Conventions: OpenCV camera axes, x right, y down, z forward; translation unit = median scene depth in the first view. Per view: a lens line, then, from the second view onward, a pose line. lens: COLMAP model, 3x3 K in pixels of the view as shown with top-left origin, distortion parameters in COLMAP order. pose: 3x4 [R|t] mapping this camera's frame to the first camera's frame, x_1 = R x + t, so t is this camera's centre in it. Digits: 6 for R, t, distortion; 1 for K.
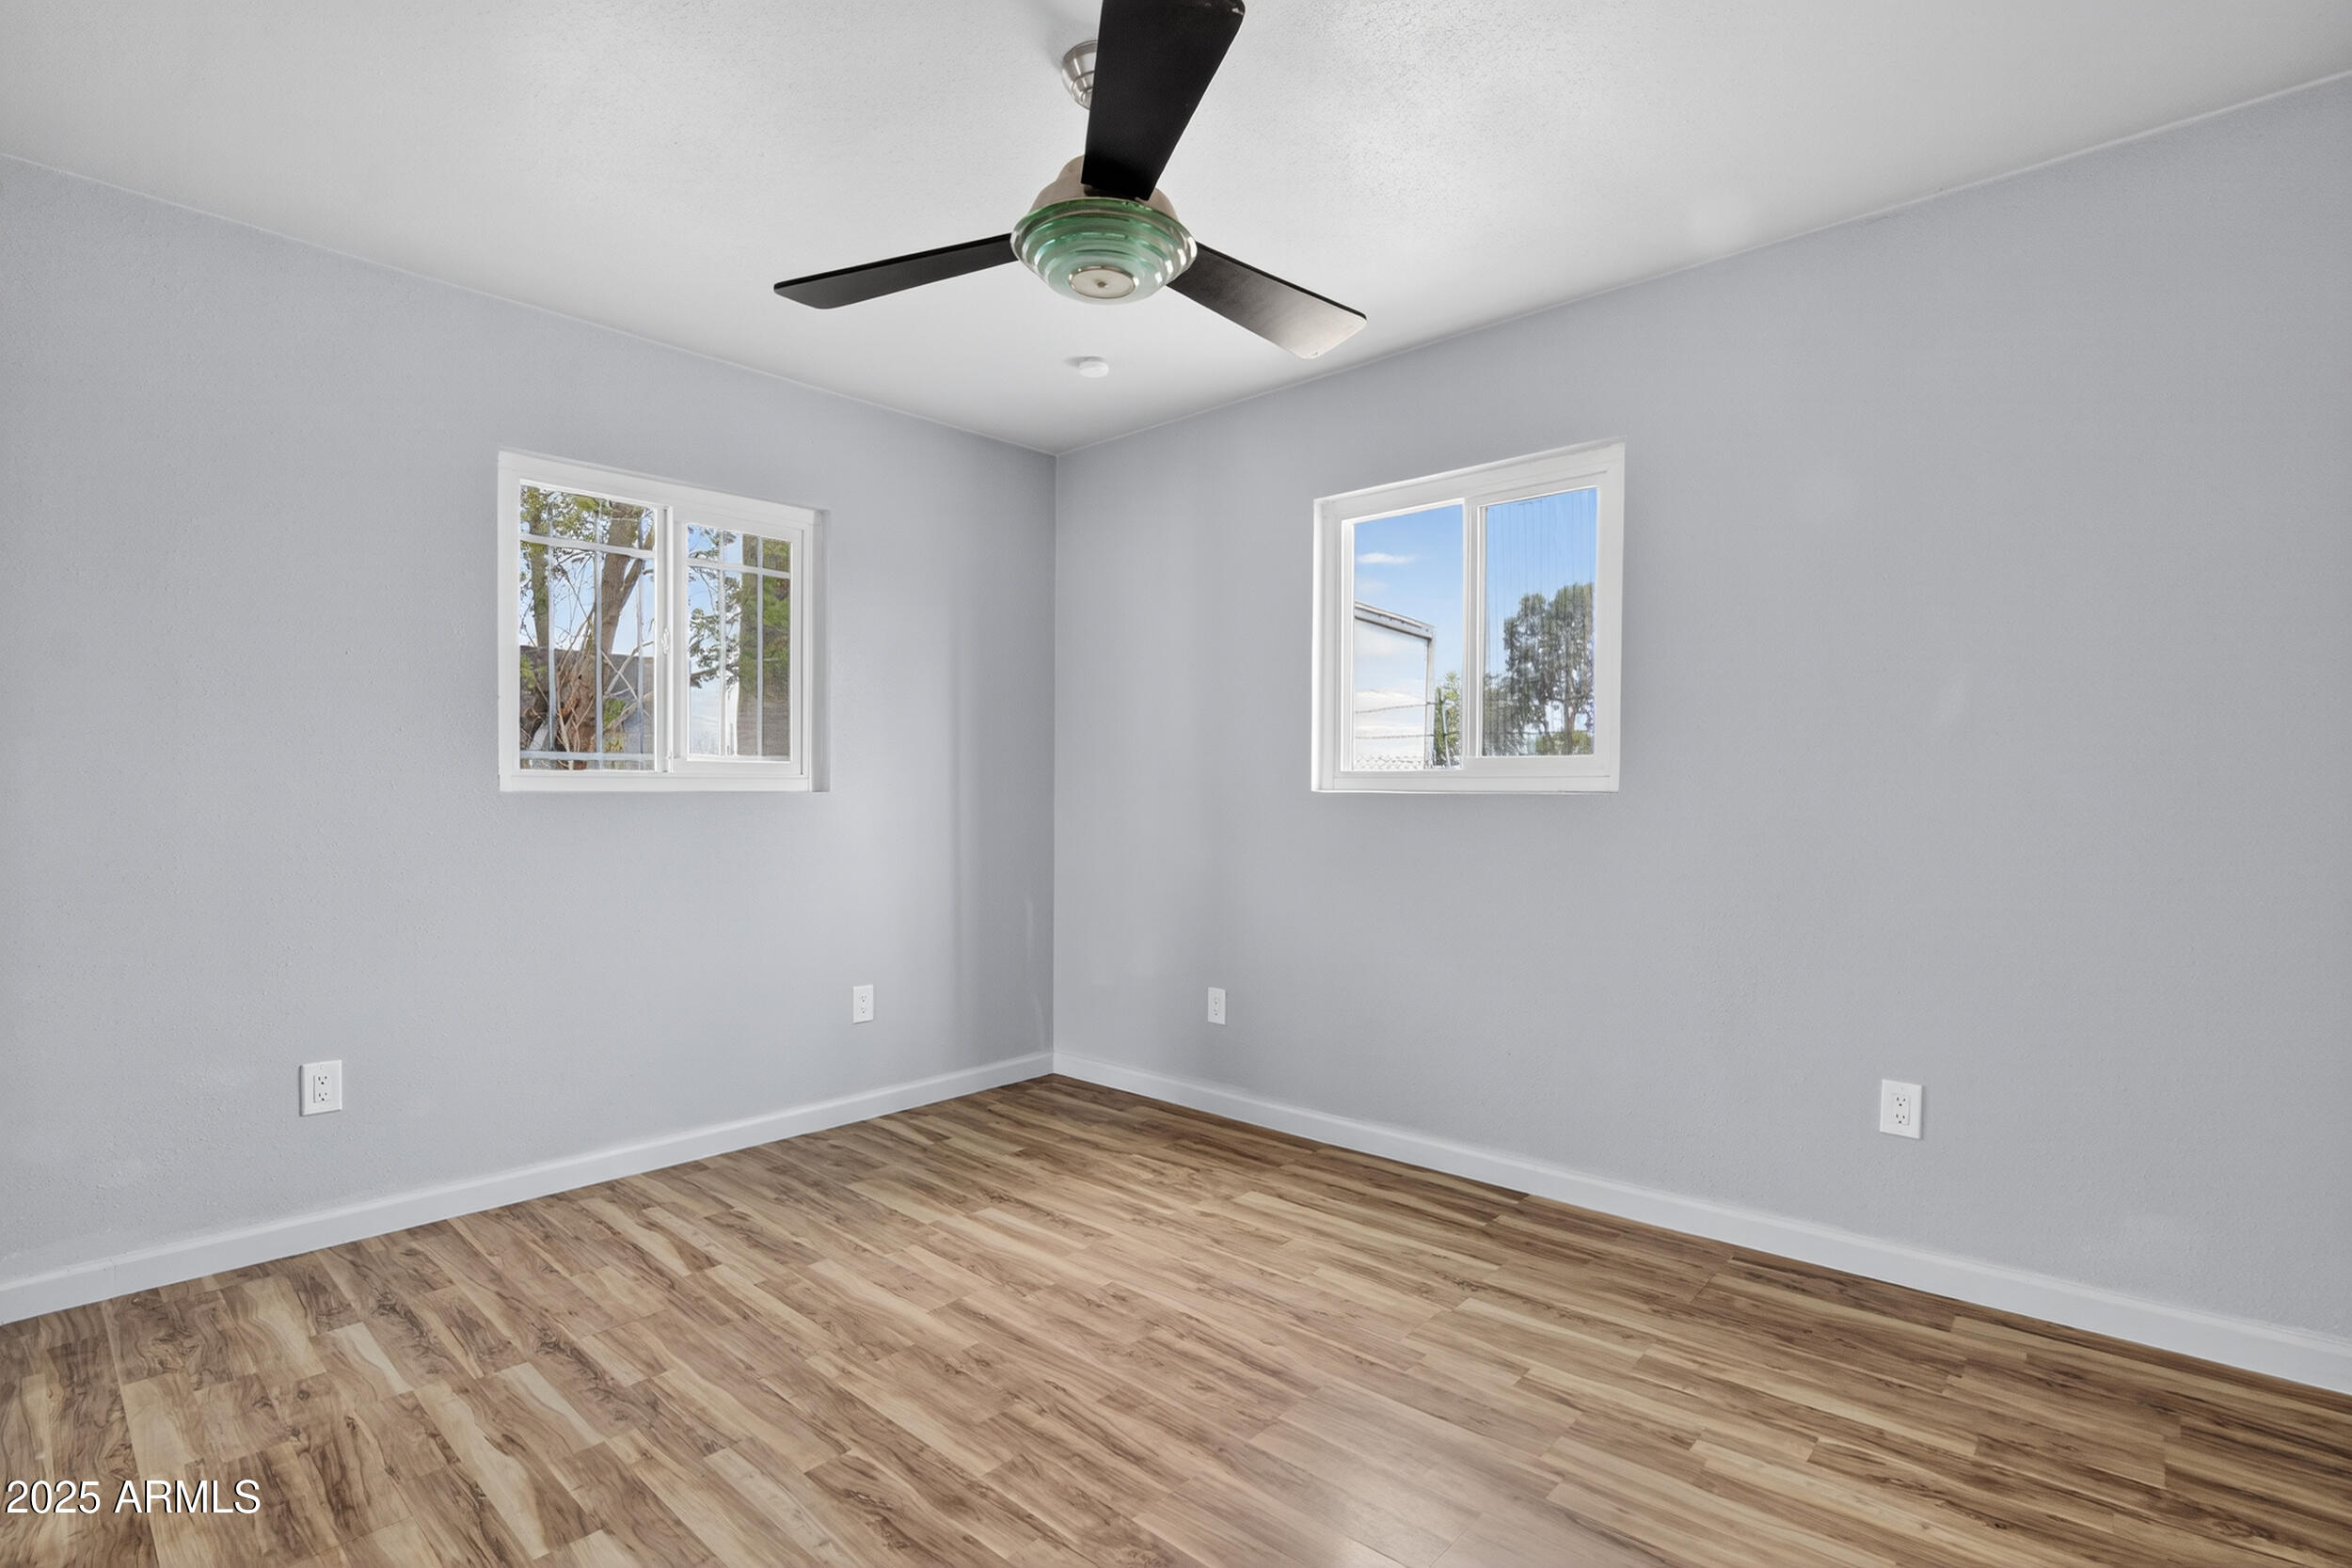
lens RADIAL K [[1102.0, 0, 1172.5], [0, 1102.0, 800.1], [0, 0, 1]] dist [-0.037968, 0.006832]
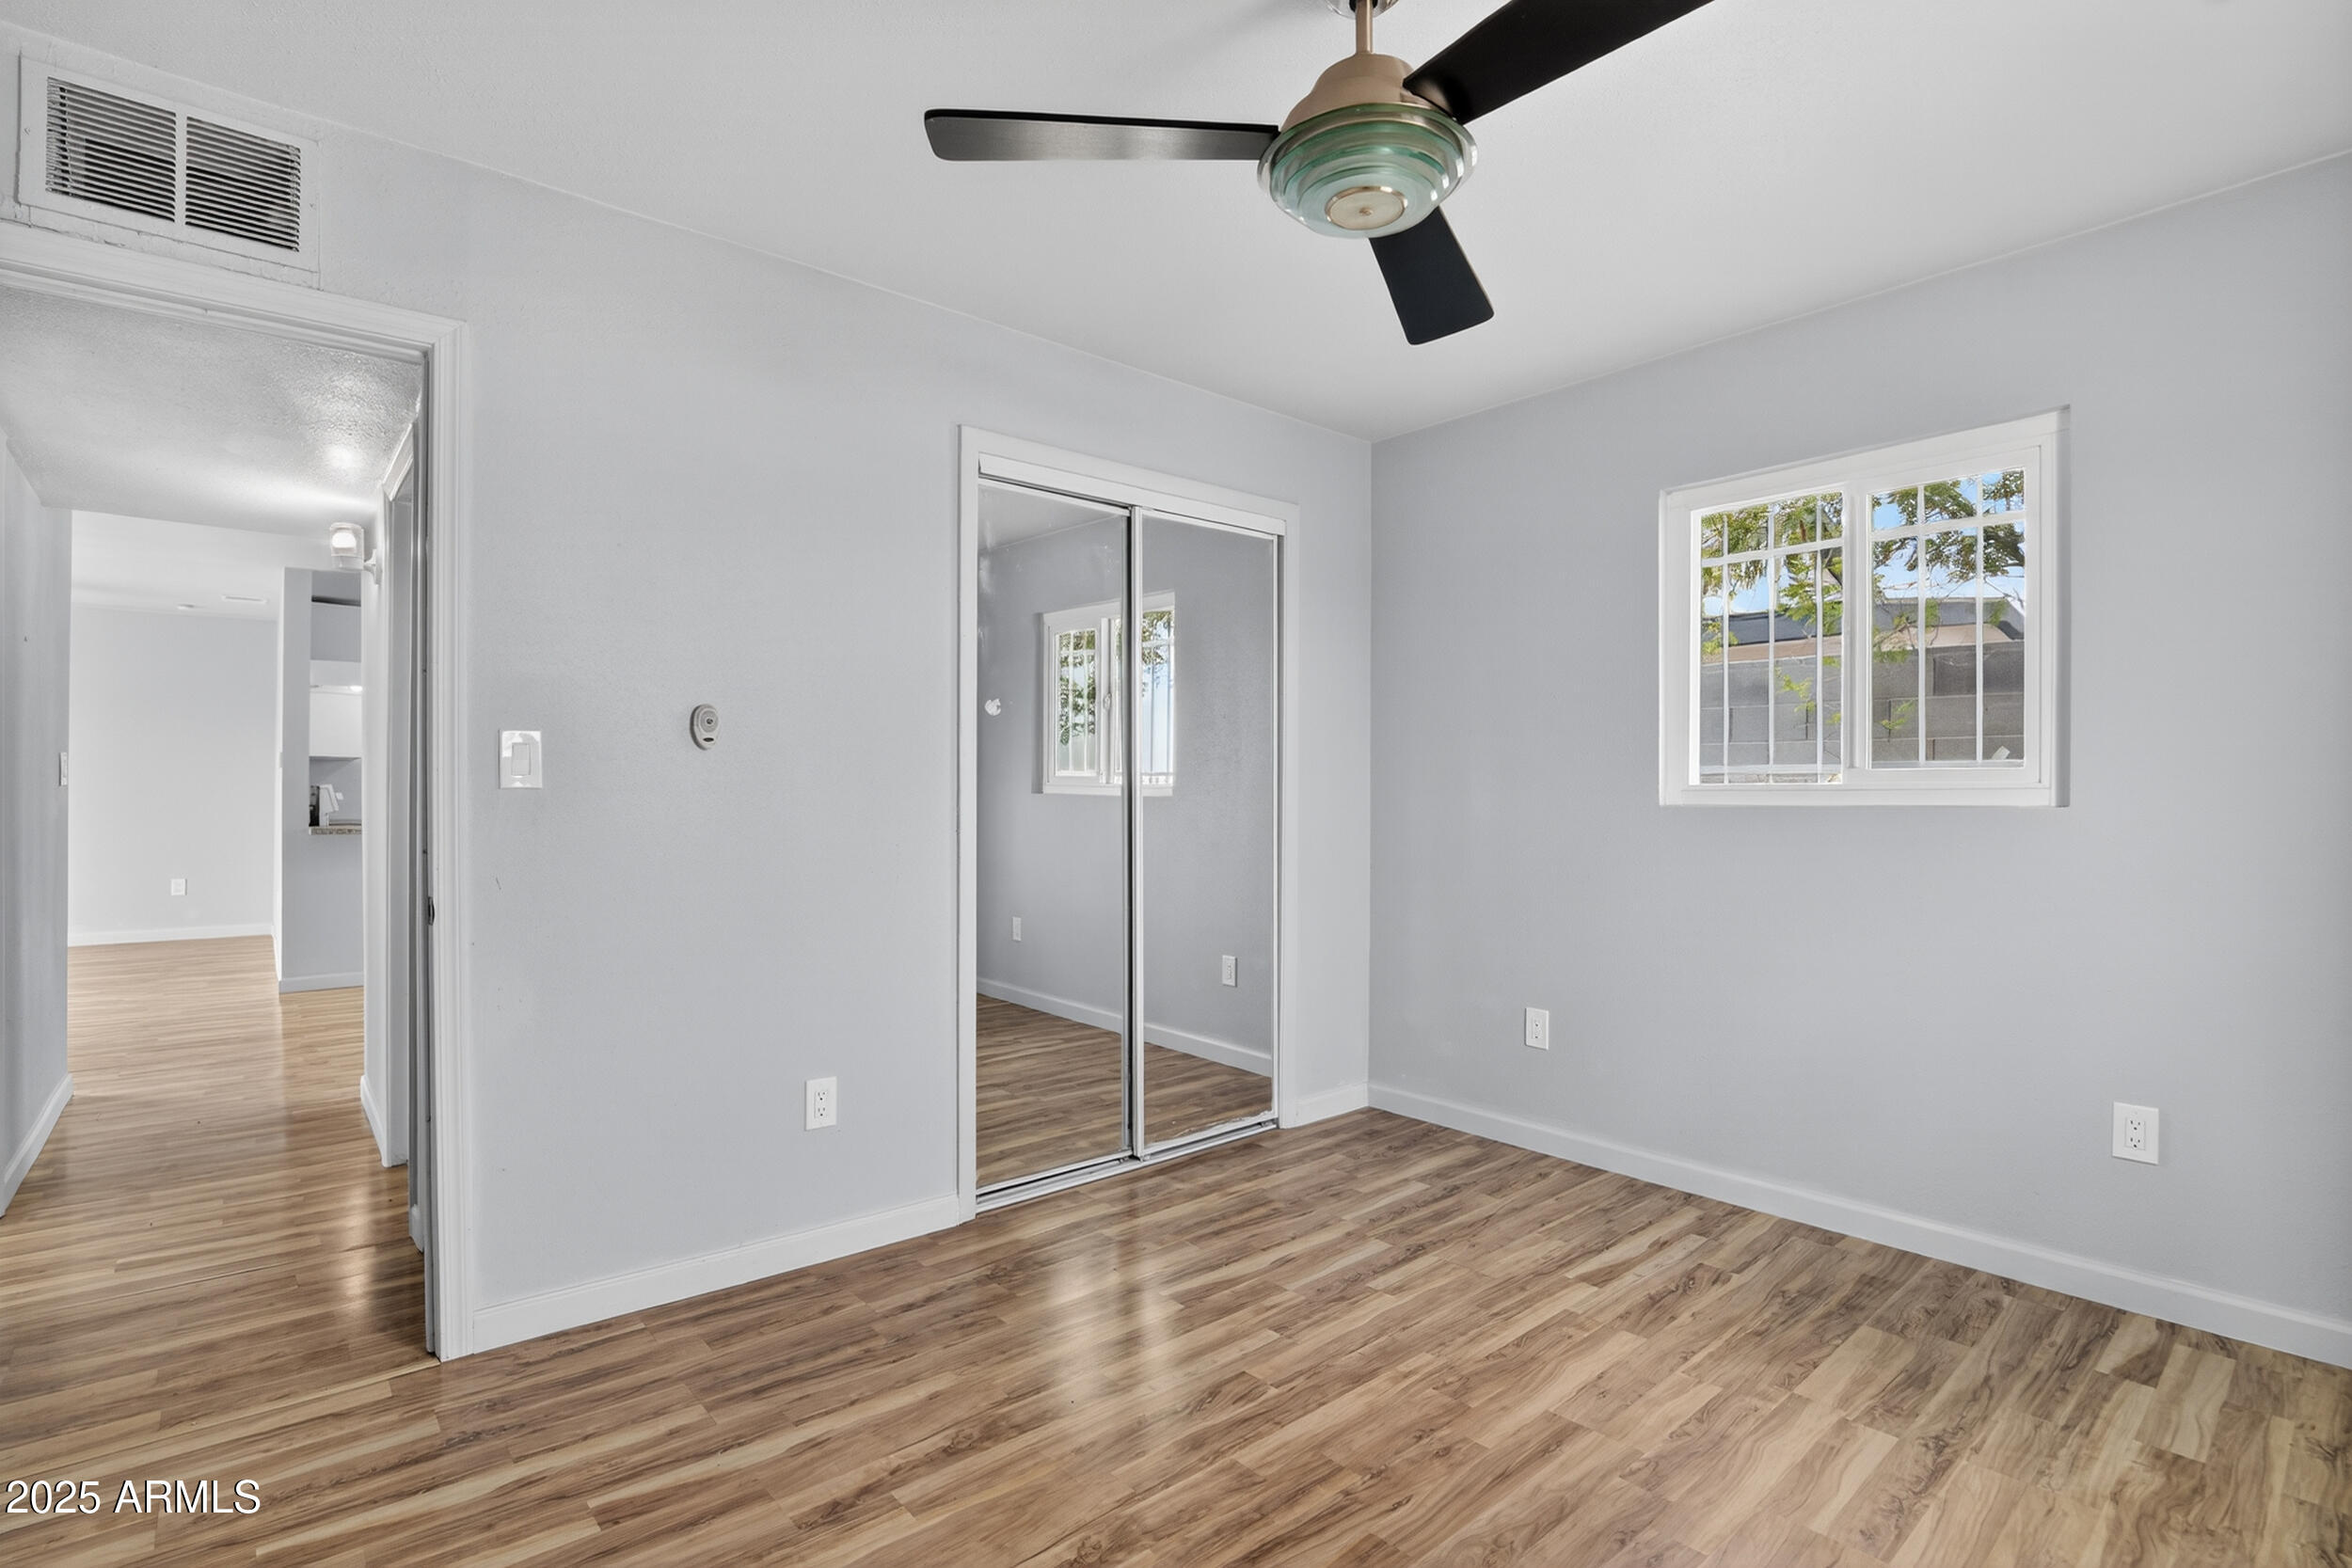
lens RADIAL K [[1102.0, 0, 1173.0], [0, 1102.0, 769.5], [0, 0, 1]] dist [-0.037968, 0.006832]
pose [[-0.122440, -0.026644, -0.992118, 0.758122], [-0.012431, 0.999602, -0.025311, -0.011823], [0.992398, 0.009234, -0.122723, 0.908595]]
